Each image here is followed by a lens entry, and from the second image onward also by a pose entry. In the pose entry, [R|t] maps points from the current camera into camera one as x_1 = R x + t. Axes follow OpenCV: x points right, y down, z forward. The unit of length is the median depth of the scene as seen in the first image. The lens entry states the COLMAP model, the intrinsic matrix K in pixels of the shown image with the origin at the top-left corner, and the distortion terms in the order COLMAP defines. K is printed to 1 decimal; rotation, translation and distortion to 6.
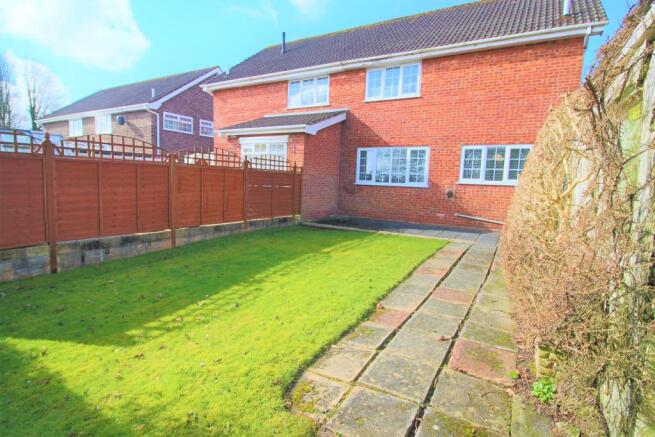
lens RADIAL K [[335.2, 0, 327.0], [0, 335.2, 217.8], [0, 0, 1]] dist [-0.012649, -0.001387]
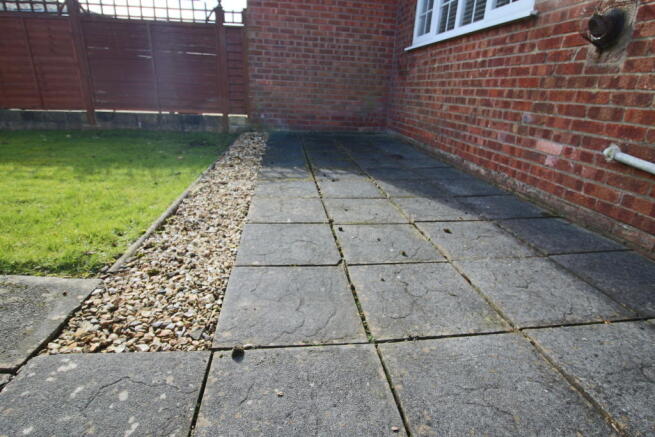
lens RADIAL K [[335.2, 0, 327.1], [0, 335.2, 218.5], [0, 0, 1]] dist [-0.012649, -0.001387]
pose [[0.610561, 0.275849, -0.742376, 0.523008], [-0.101101, 0.956859, 0.272396, -0.010983], [0.785489, -0.091259, 0.612110, 0.935364]]
